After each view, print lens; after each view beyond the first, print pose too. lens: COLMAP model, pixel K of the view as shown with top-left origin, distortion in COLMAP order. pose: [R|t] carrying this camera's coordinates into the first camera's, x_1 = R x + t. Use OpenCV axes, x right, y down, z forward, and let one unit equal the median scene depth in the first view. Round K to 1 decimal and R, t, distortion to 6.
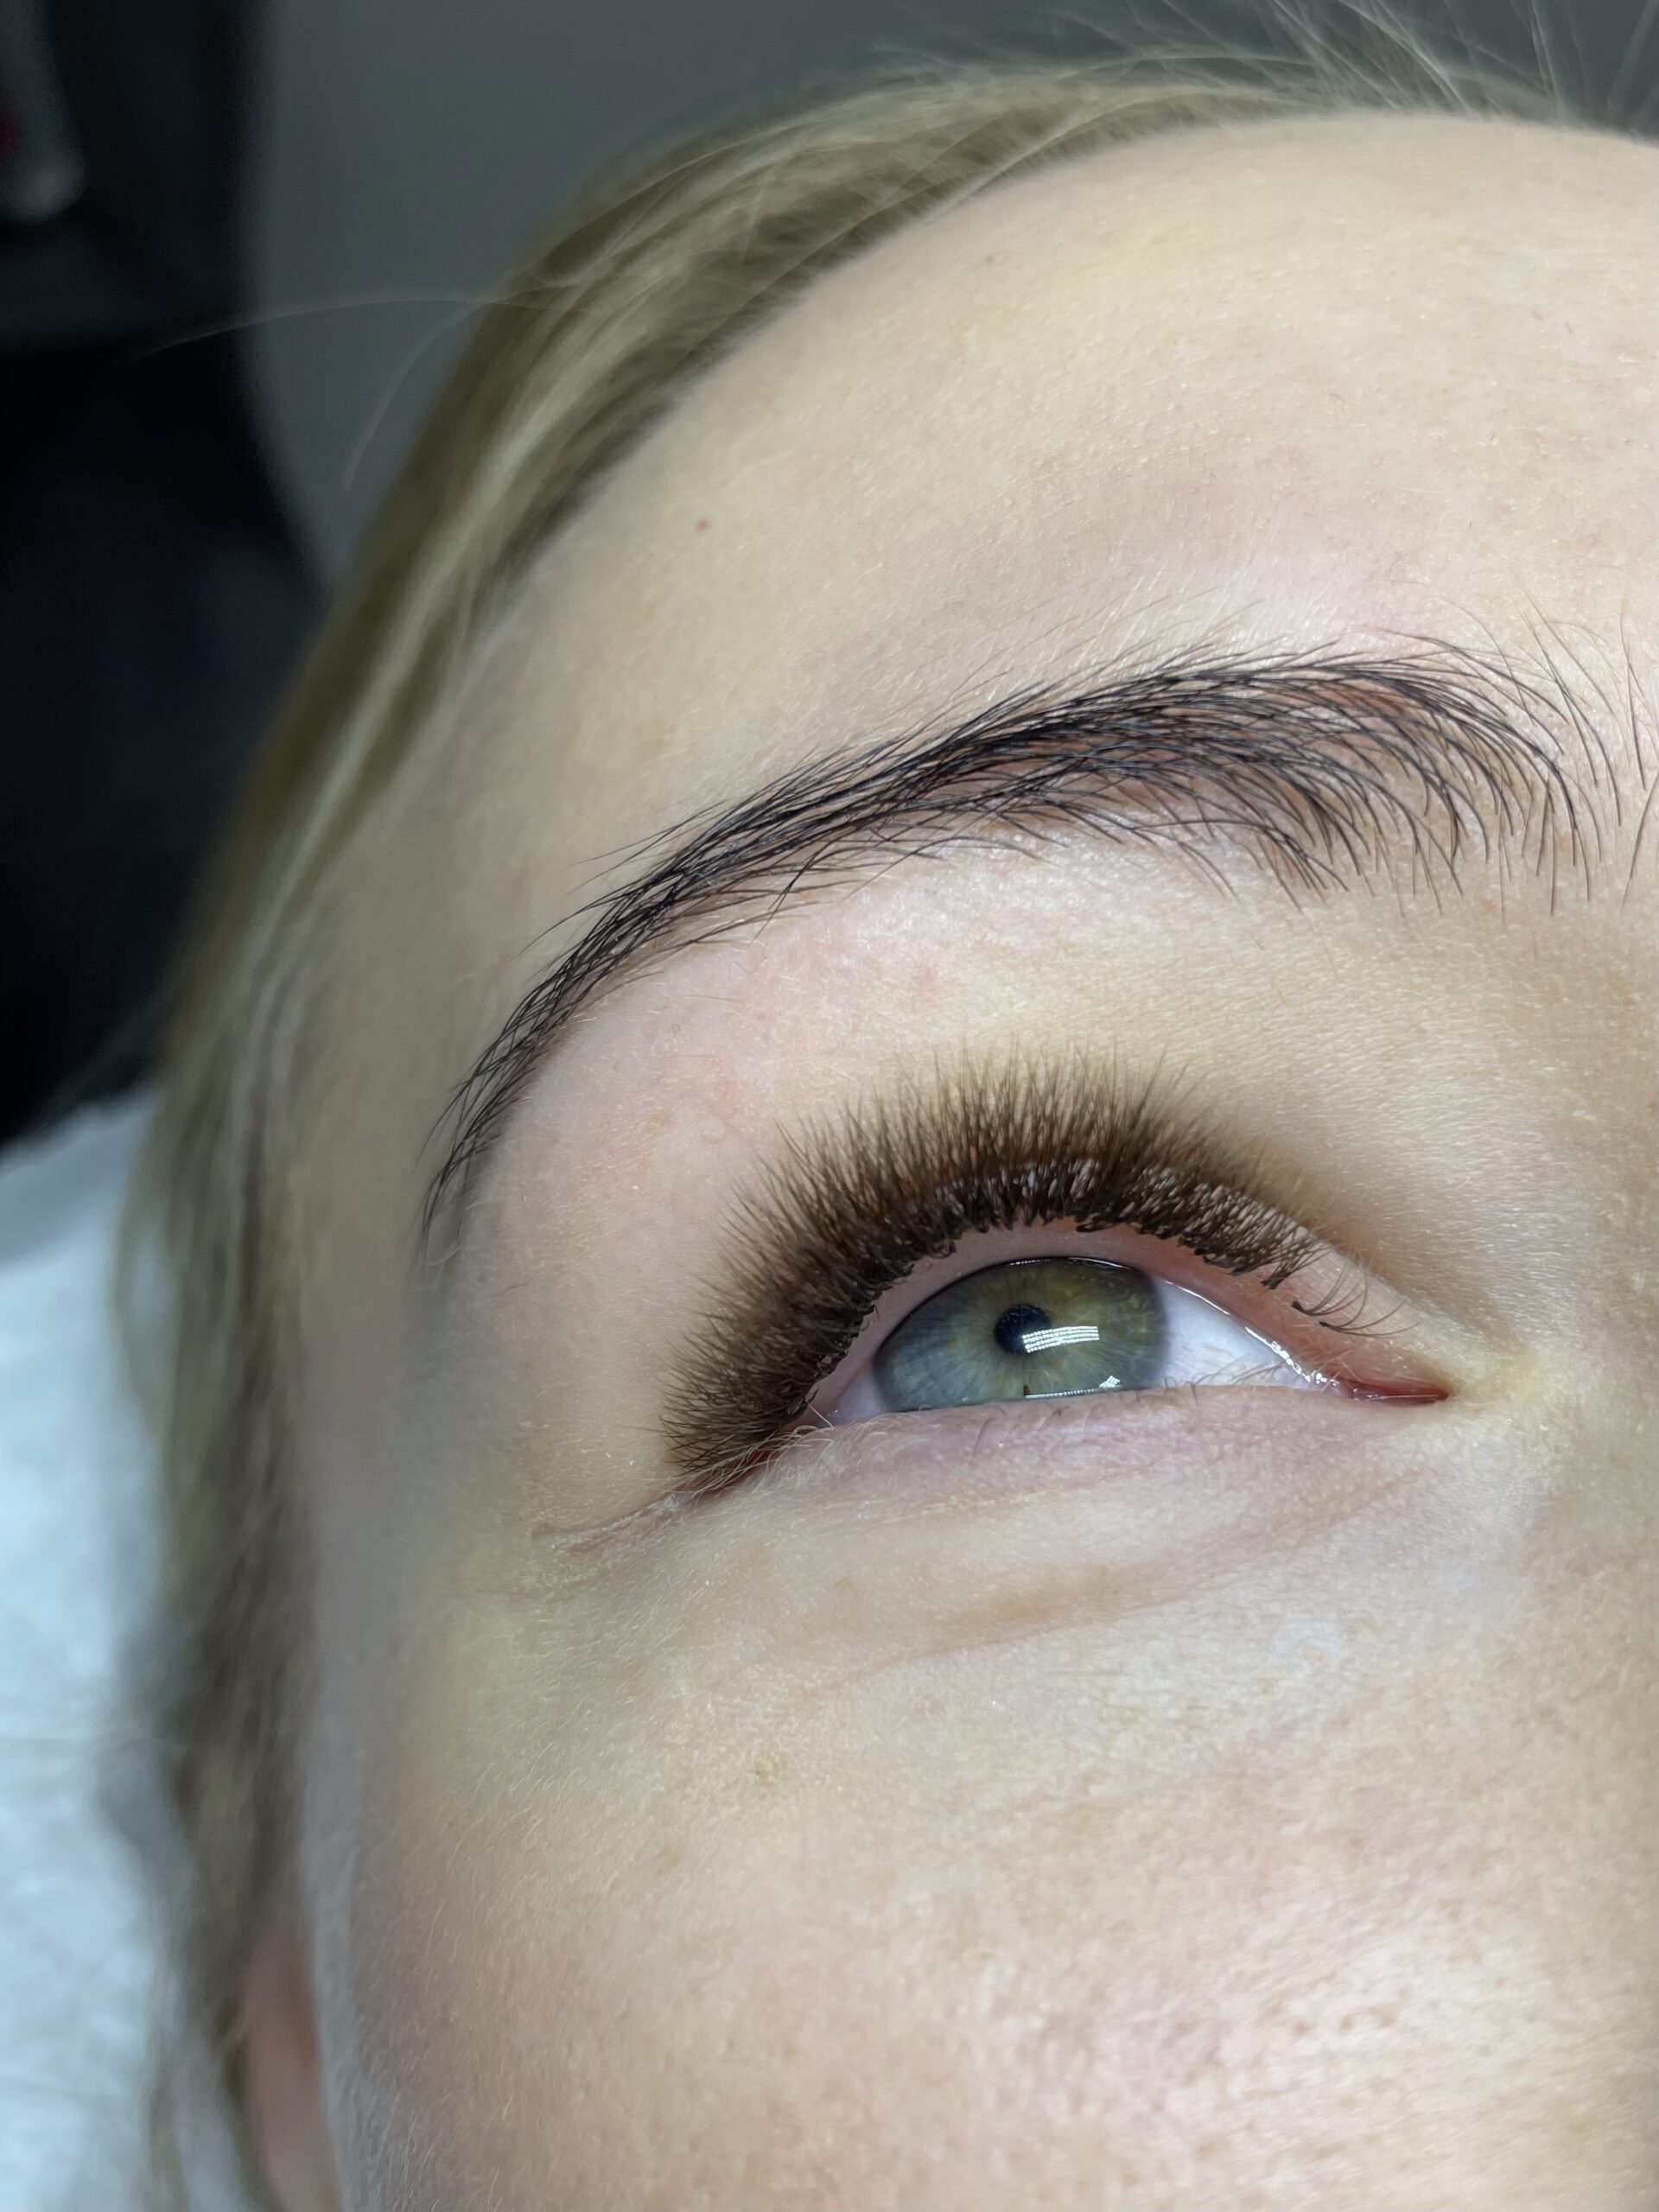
lens RADIAL K [[1679.3, 0, 829.5], [0, 1679.3, 1106.0], [0, 0, 1]] dist [0.124011, -0.008246]
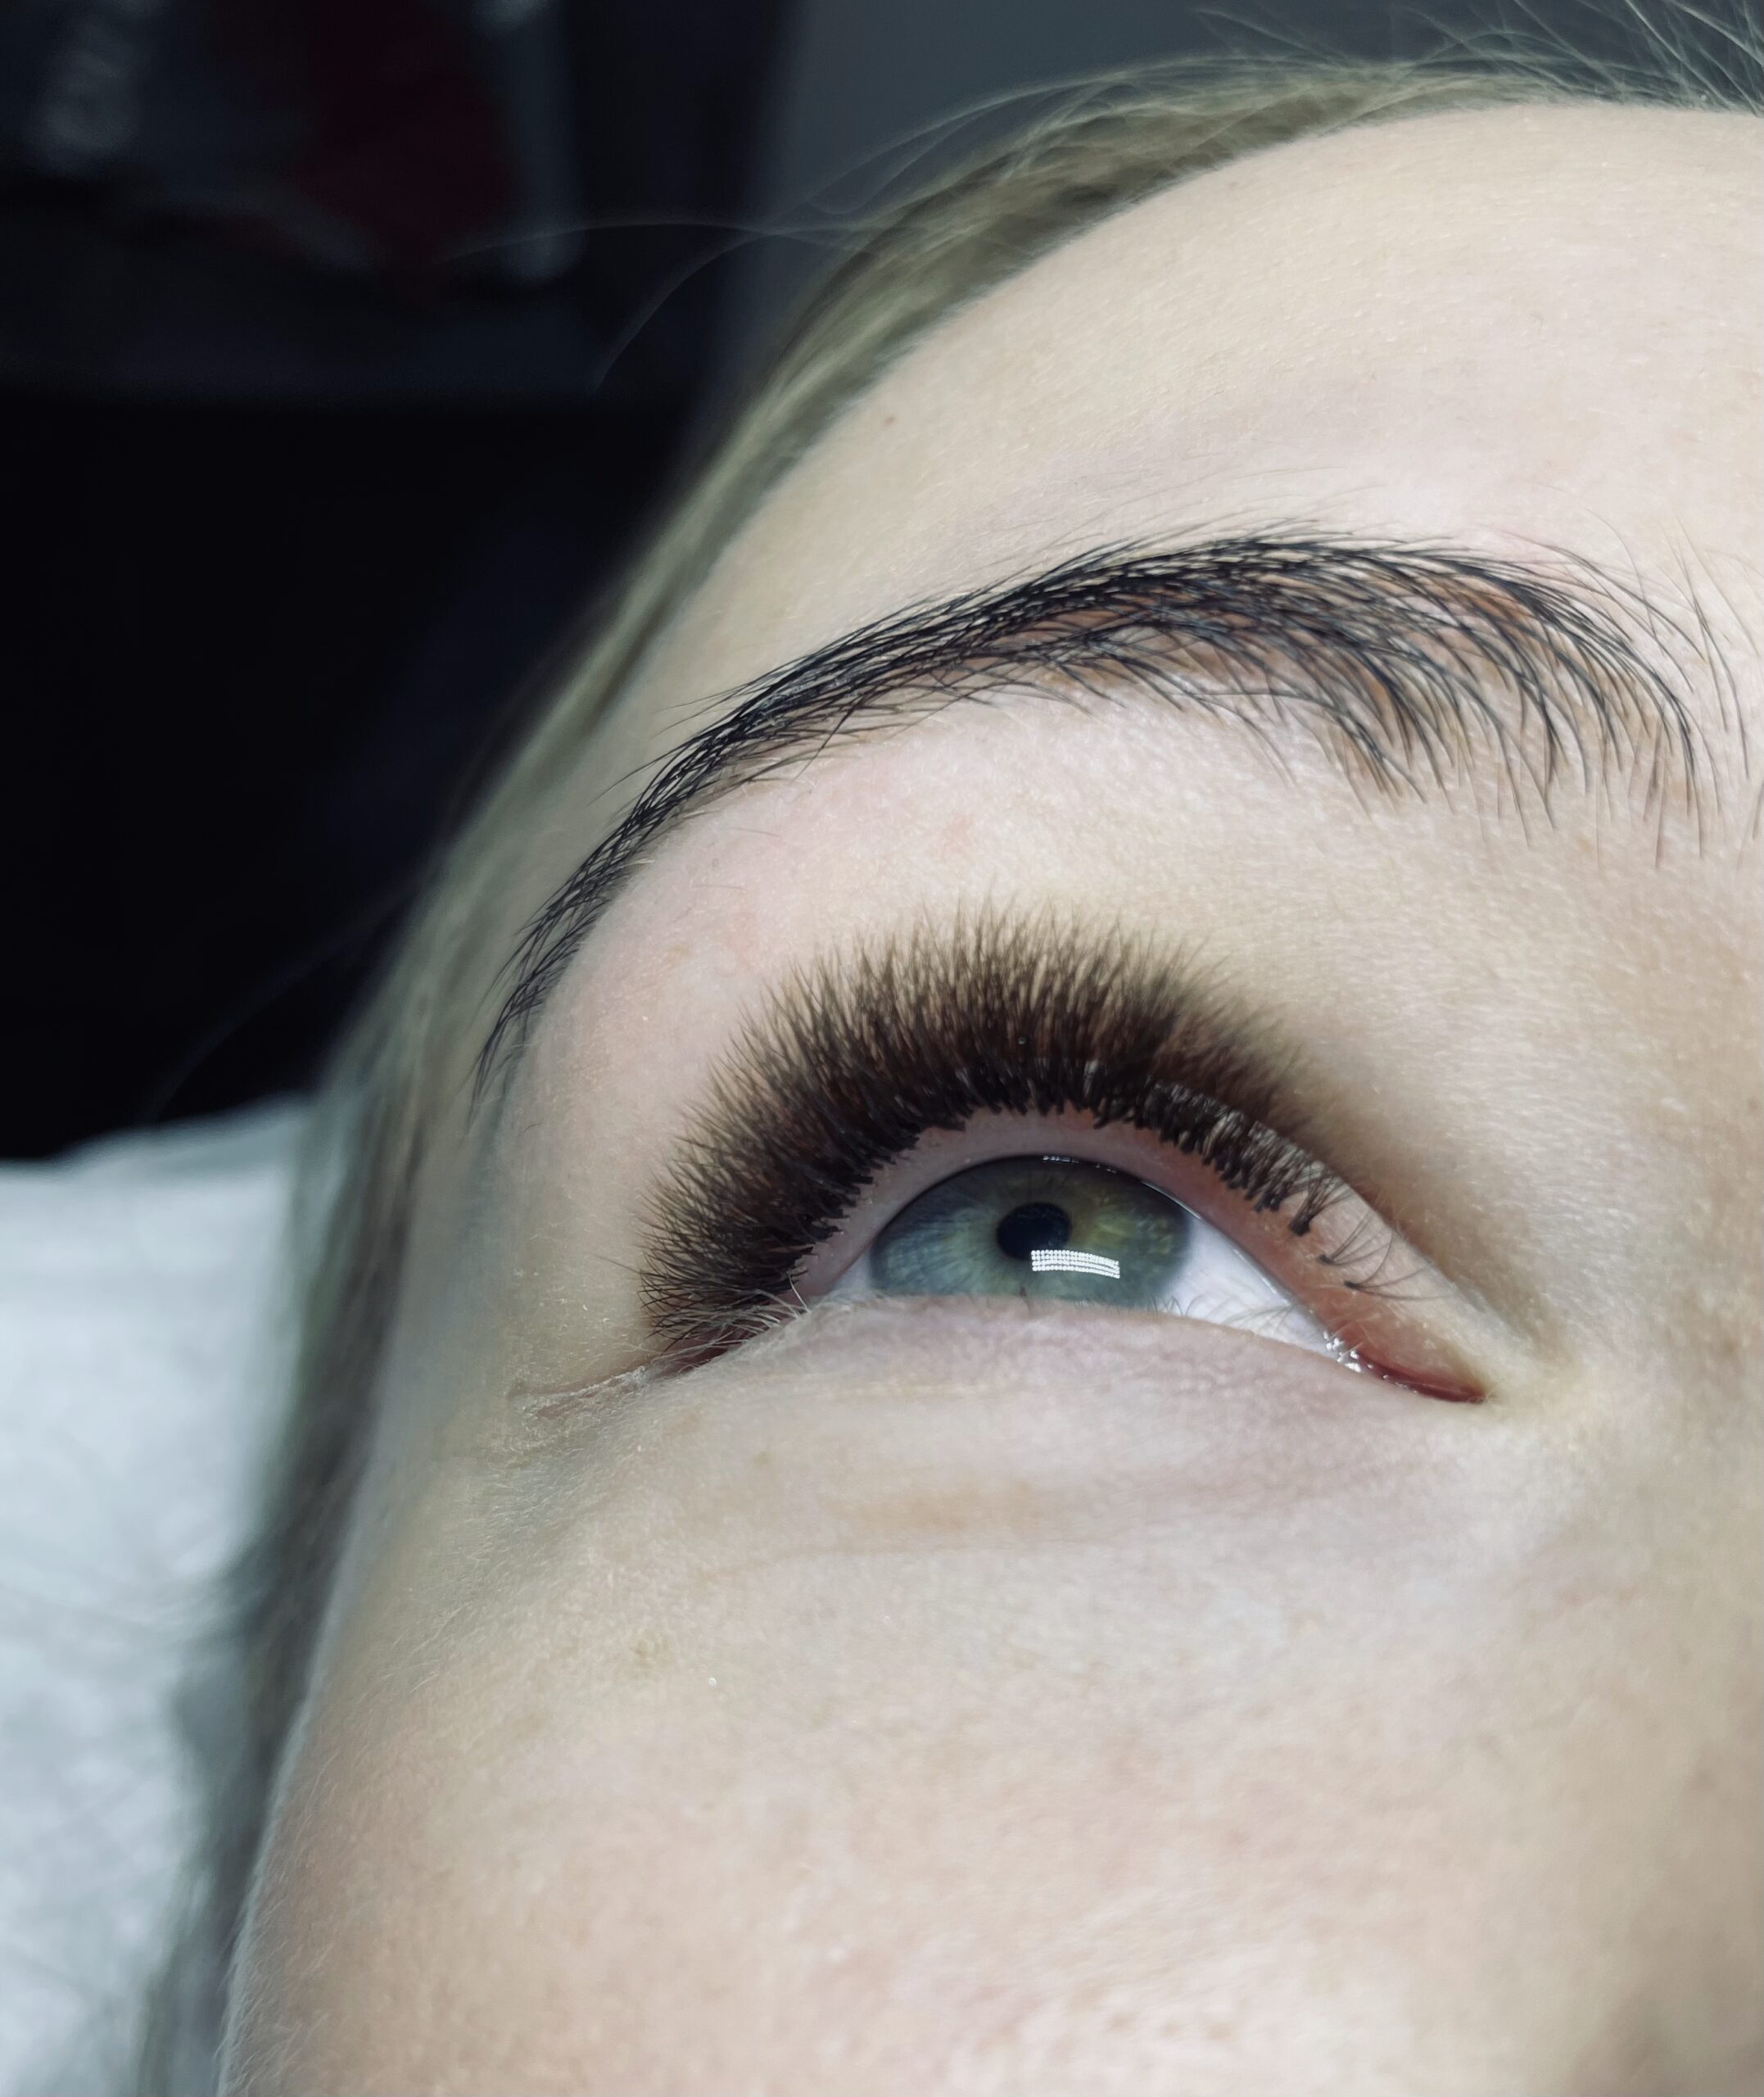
lens RADIAL K [[1753.2, 0, 926.2], [0, 1753.2, 1048.6], [0, 0, 1]] dist [0.114429, 0.012788]
pose [[0.974984, 0.168805, -0.144604, 0.201640], [-0.182799, 0.979059, -0.089599, 0.136376], [0.126451, 0.113791, 0.985425, 0.042509]]
